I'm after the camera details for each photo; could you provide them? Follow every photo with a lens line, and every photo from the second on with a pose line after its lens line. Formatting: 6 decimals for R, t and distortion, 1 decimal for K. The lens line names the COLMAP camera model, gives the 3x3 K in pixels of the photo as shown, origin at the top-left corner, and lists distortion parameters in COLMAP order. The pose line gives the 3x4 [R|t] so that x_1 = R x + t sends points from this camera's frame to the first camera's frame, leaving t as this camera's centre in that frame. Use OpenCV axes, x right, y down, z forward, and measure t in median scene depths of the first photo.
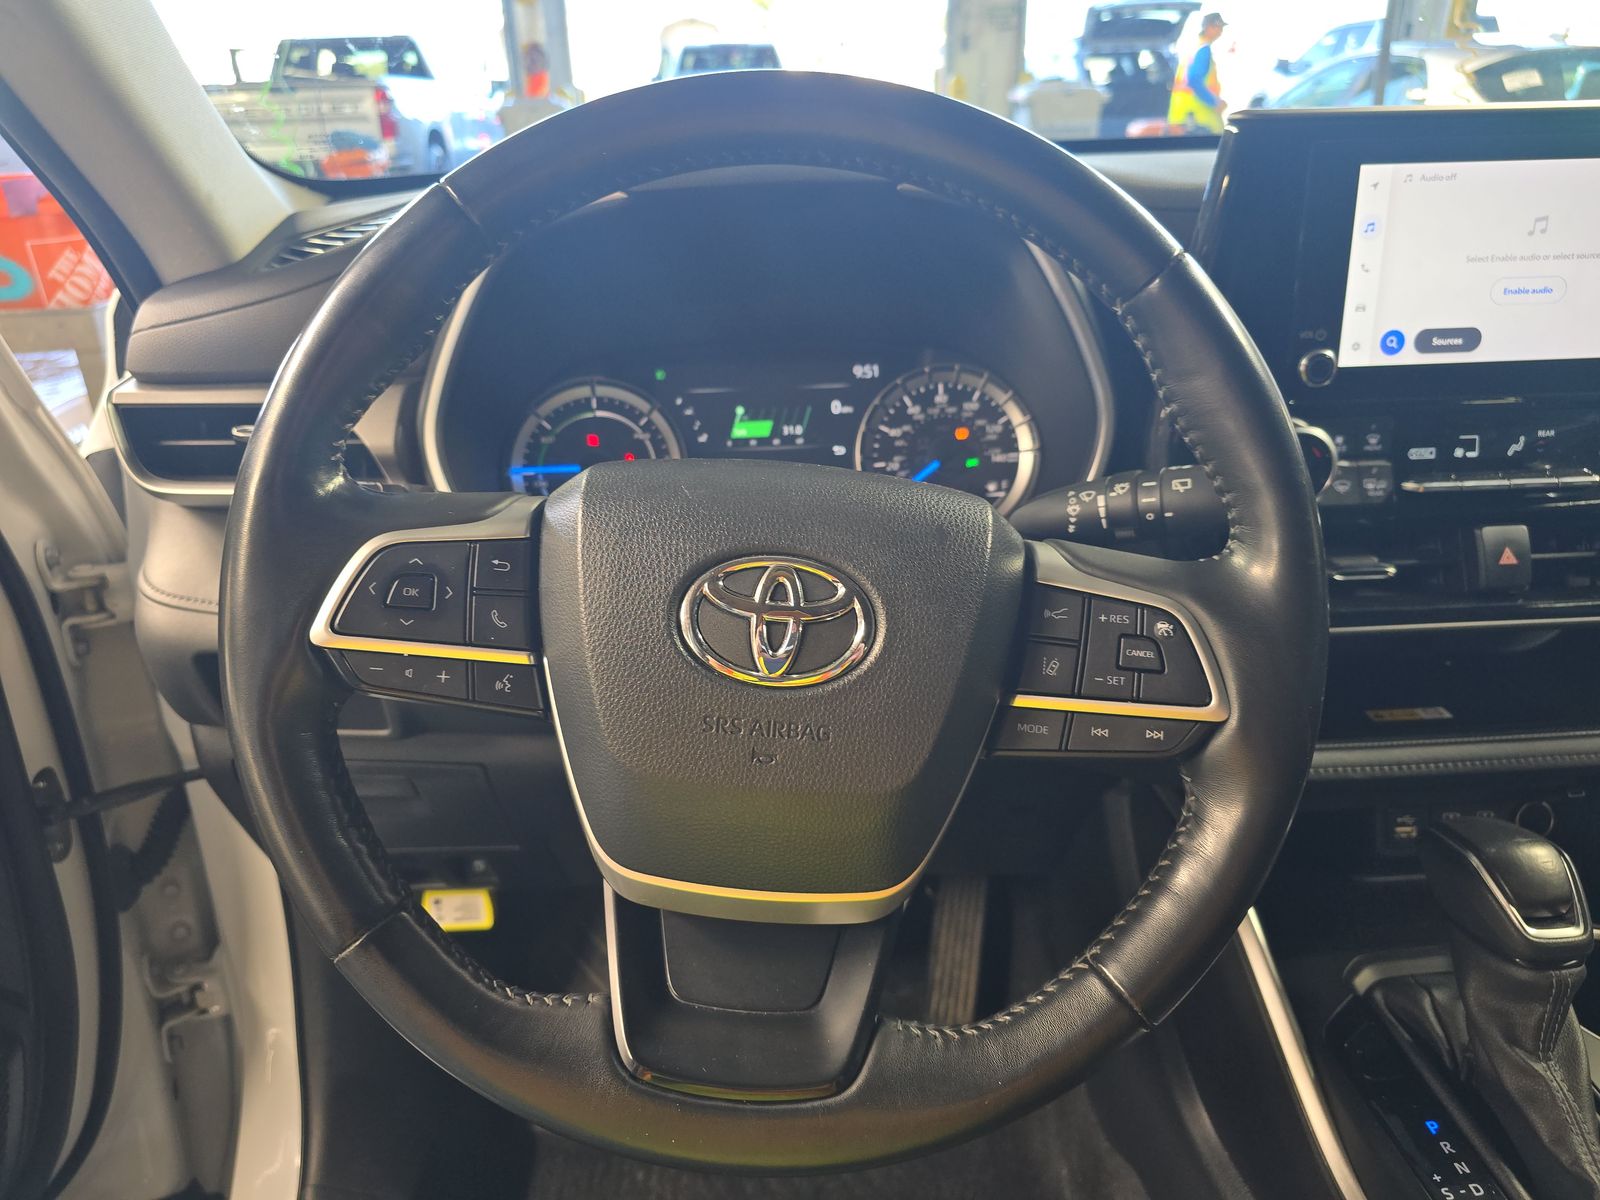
lens RADIAL K [[1076.5, 0, 810.4], [0, 1076.5, 594.6], [0, 0, 1]] dist [0.044419, -0.035220]
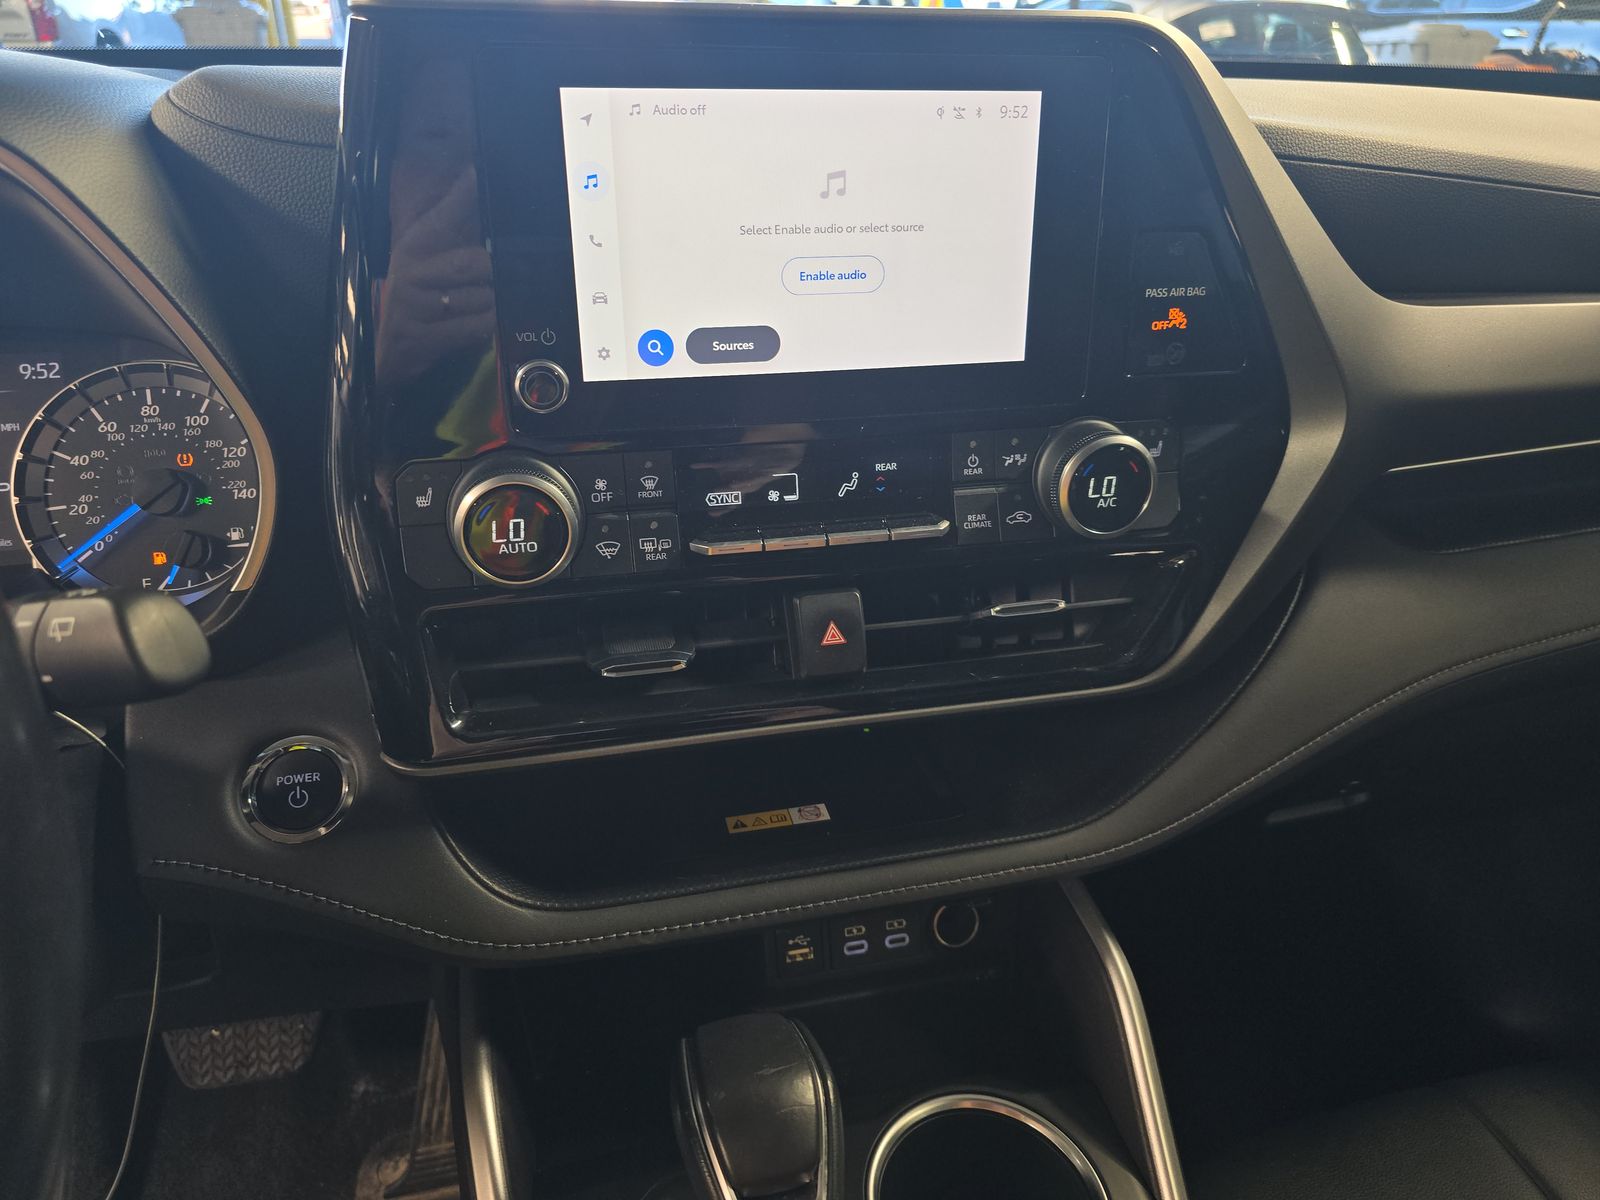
lens RADIAL K [[1066.6, 0, 800.0], [0, 1066.6, 600.0], [0, 0, 1]] dist [0.024359, -0.002719]
pose [[0.986318, -0.044888, 0.158623, 0.495528], [0.034323, 0.997045, 0.068733, -0.108973], [-0.161240, -0.062348, 0.984944, 0.278800]]
